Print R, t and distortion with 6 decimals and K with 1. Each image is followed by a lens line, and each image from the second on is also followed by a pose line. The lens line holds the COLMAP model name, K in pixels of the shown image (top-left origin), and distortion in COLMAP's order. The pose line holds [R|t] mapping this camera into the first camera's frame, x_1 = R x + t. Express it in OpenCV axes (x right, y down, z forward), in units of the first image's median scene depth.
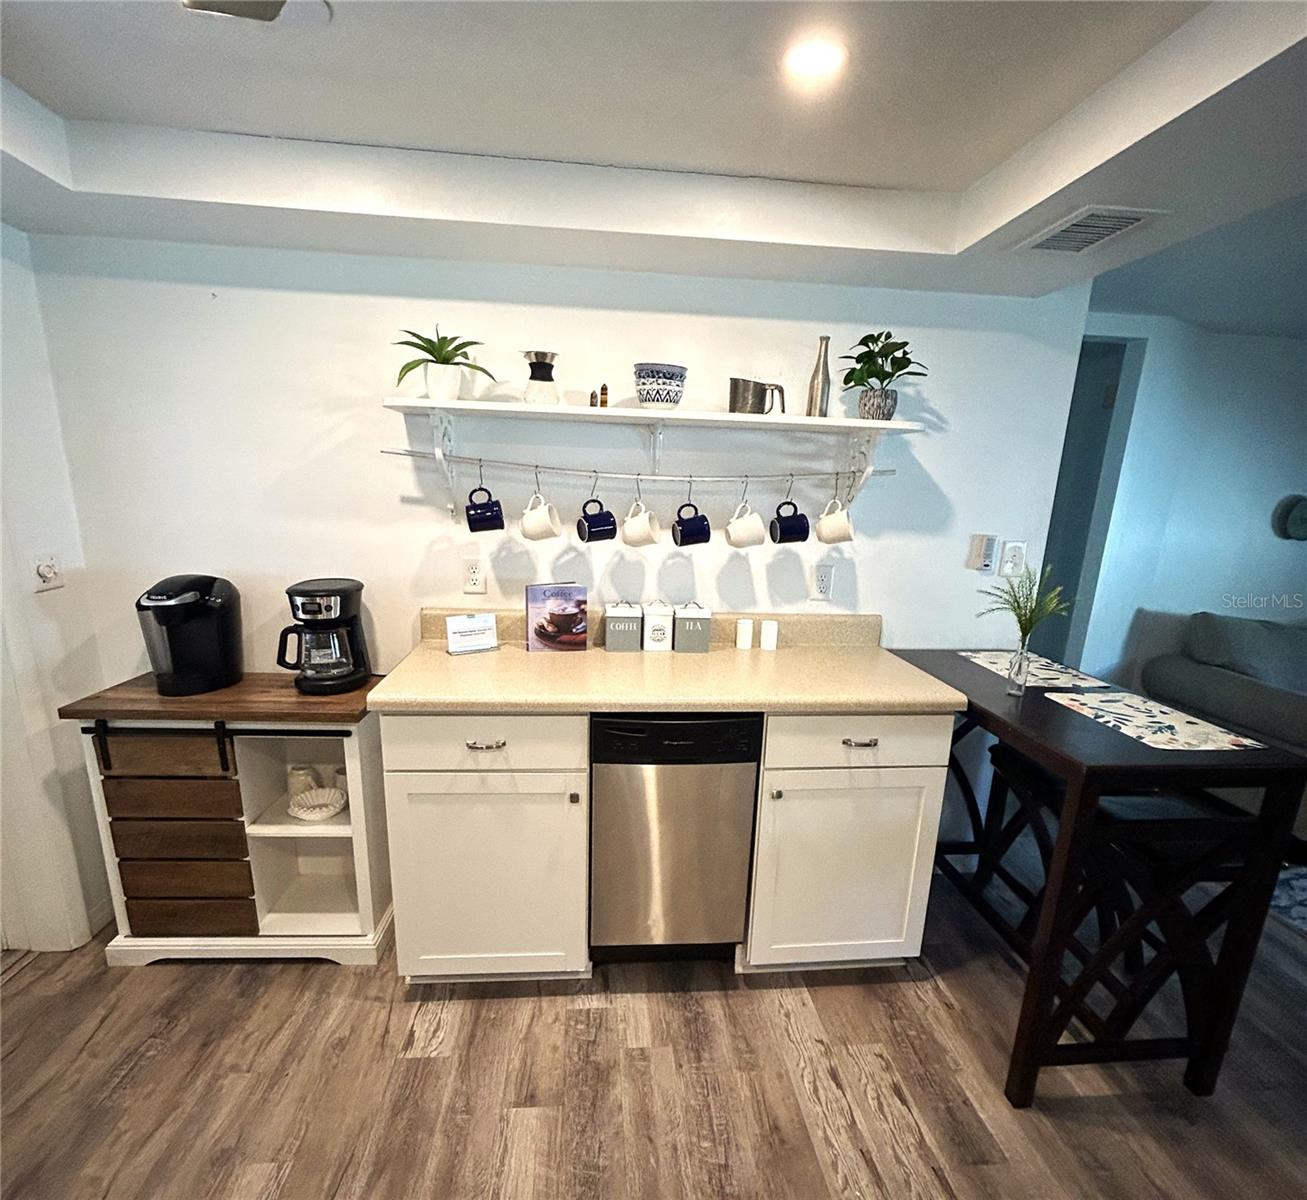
lens RADIAL K [[700.7, 0, 656.9], [0, 700.7, 680.0], [0, 0, 1]] dist [-0.003227, -0.000182]
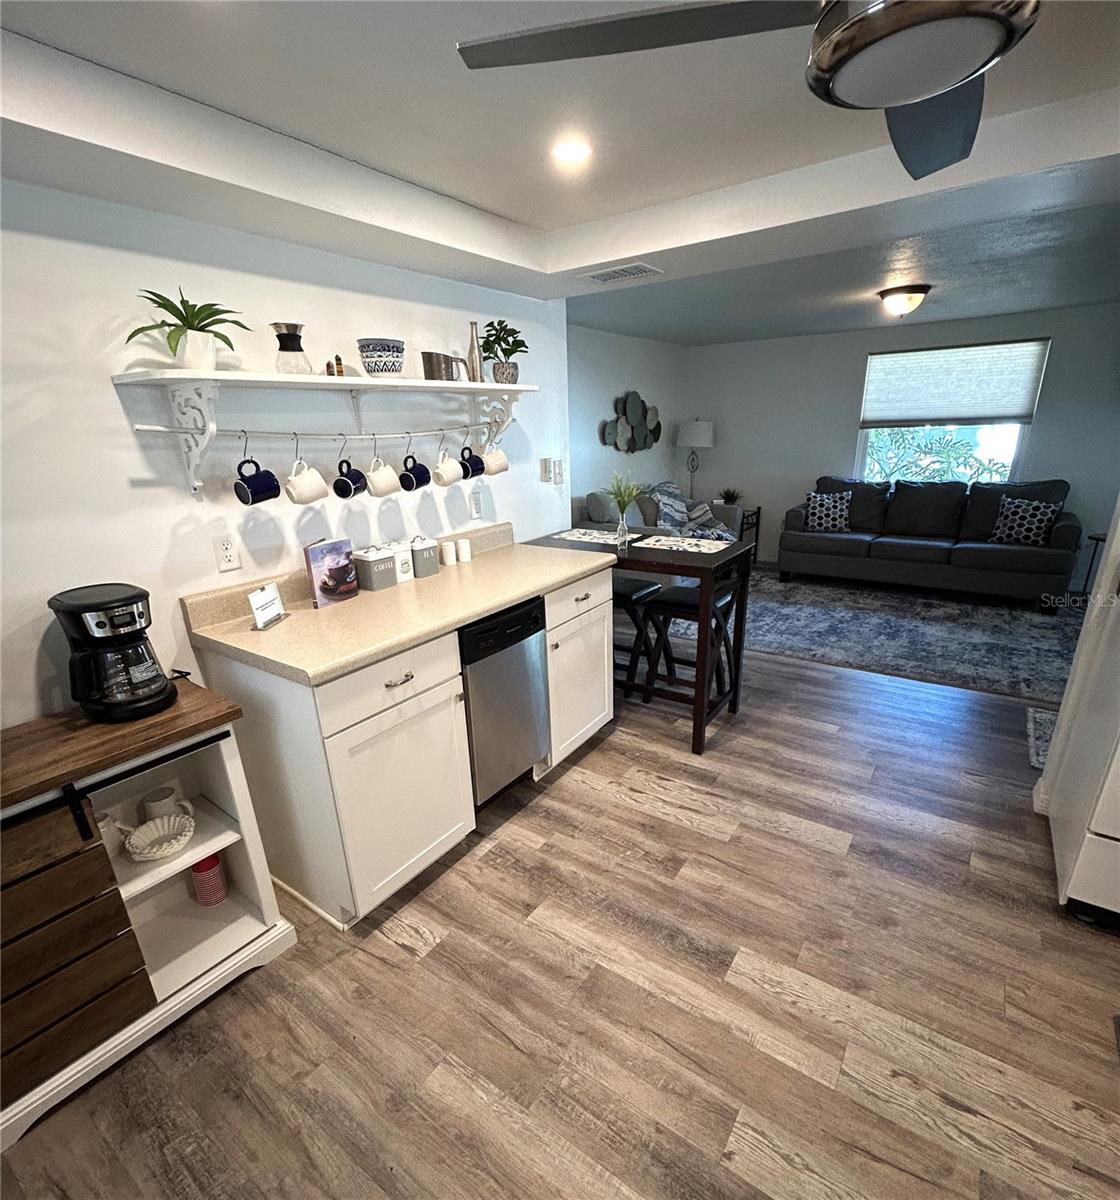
lens RADIAL K [[596.4, 0, 562.9], [0, 596.4, 645.7], [0, 0, 1]] dist [-0.001598, -0.001044]
pose [[0.643369, -0.319202, 0.695835, -0.653997], [0.258832, 0.946098, 0.194689, -0.074407], [-0.720473, 0.054848, 0.691310, 0.104918]]
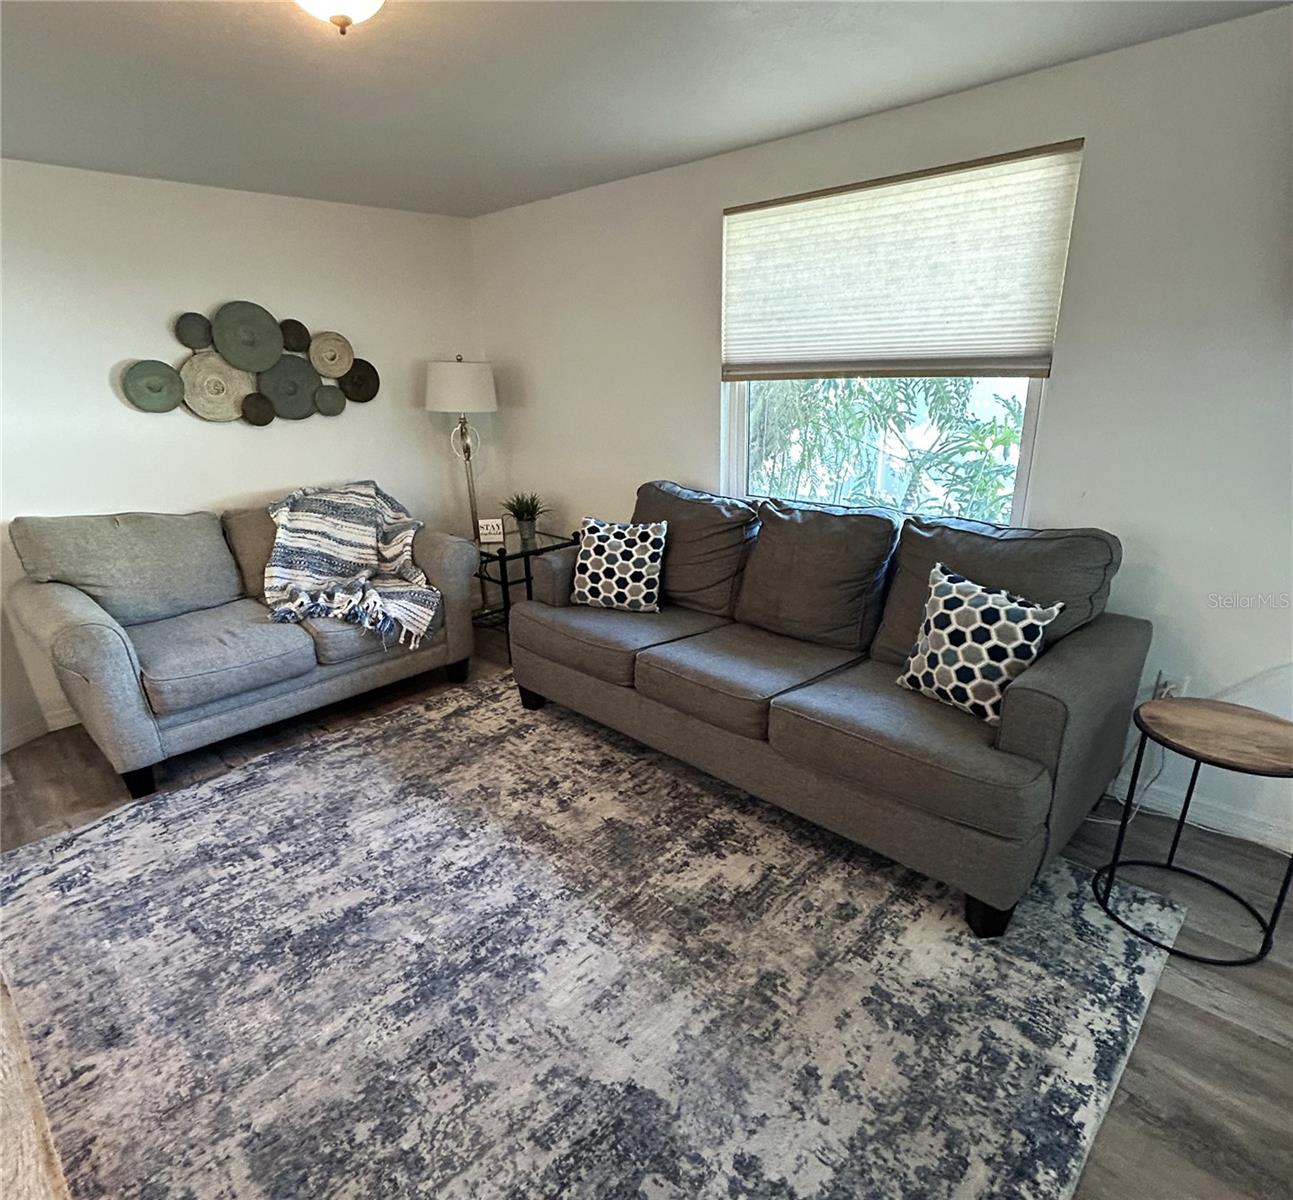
lens RADIAL K [[737.9, 0, 645.6], [0, 737.9, 629.7], [0, 0, 1]] dist [-0.001628, -0.001858]
pose [[0.754716, -0.277531, 0.594458, 1.314021], [0.228749, 0.960572, 0.158039, 0.093422], [-0.614880, 0.016707, 0.788443, -0.157947]]
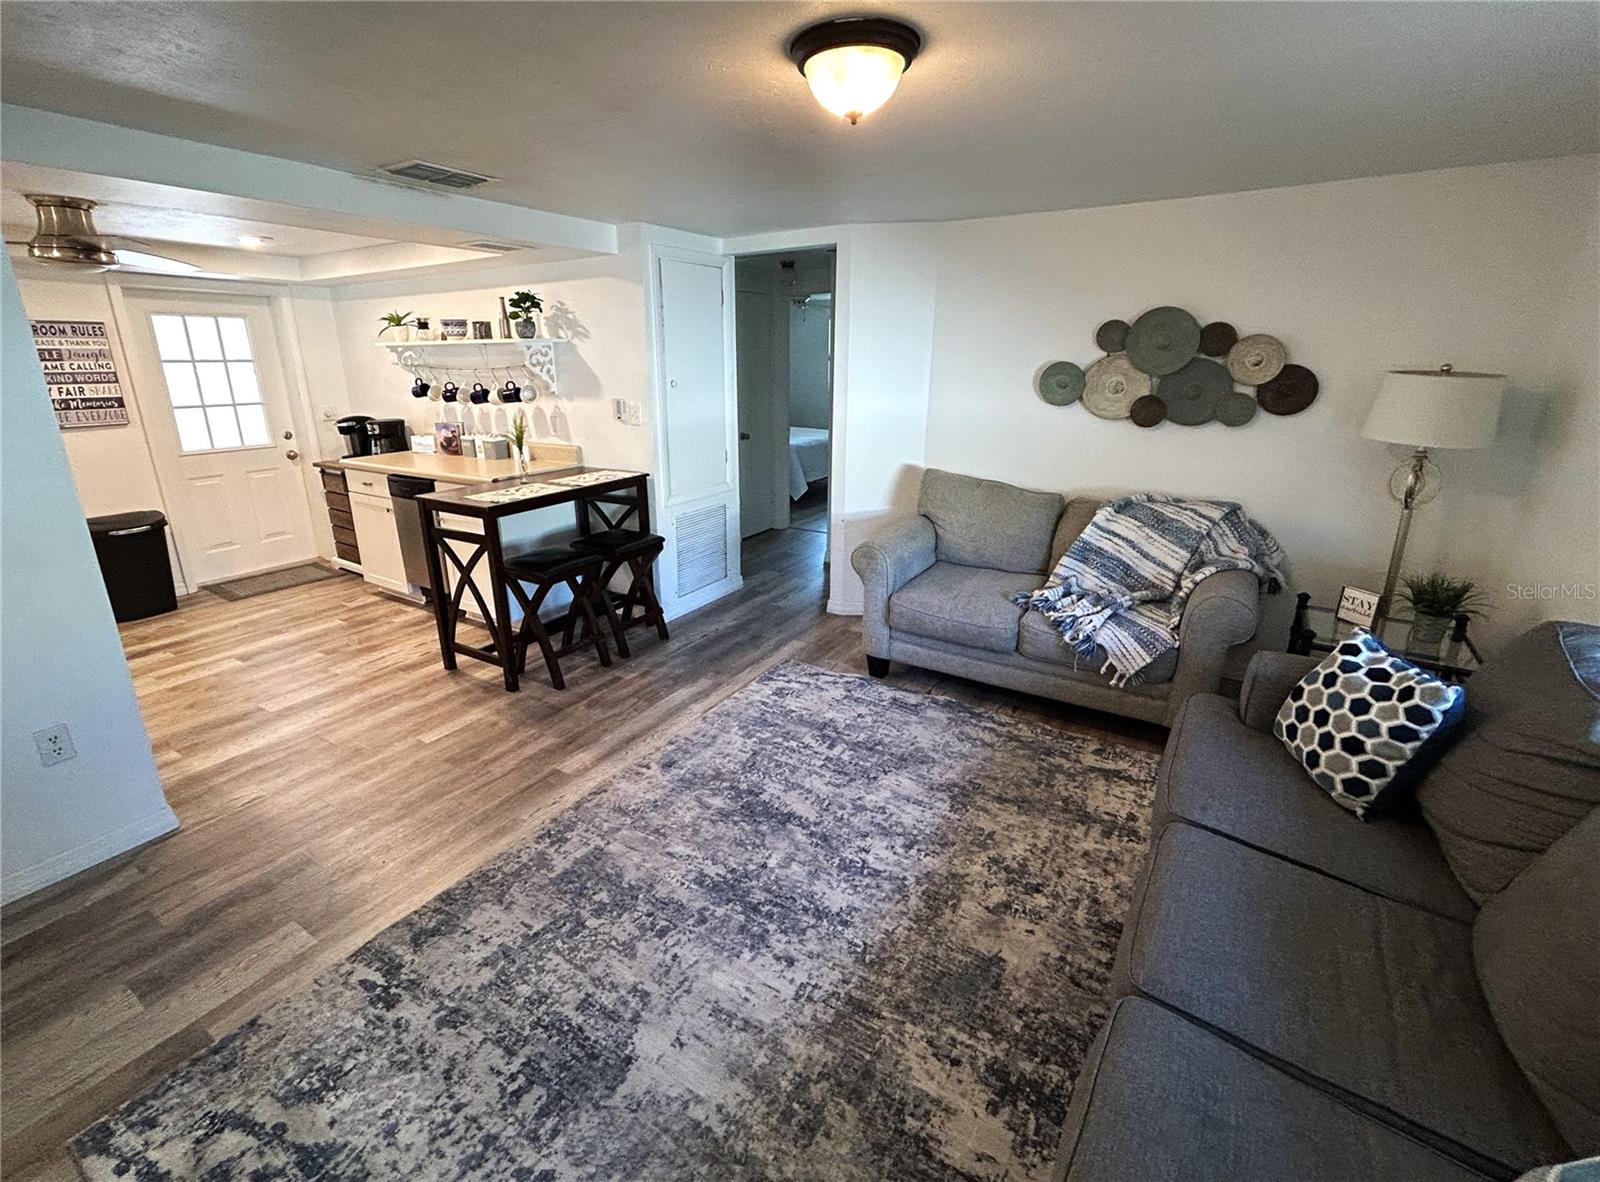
lens RADIAL K [[708.7, 0, 775.2], [0, 708.7, 556.5], [0, 0, 1]] dist [0.001524, 0.000871]
pose [[0.786851, 0.129235, -0.603460, 2.159389], [-0.129782, 0.990613, 0.042924, 0.047073], [0.603342, 0.044544, 0.796237, -0.102763]]
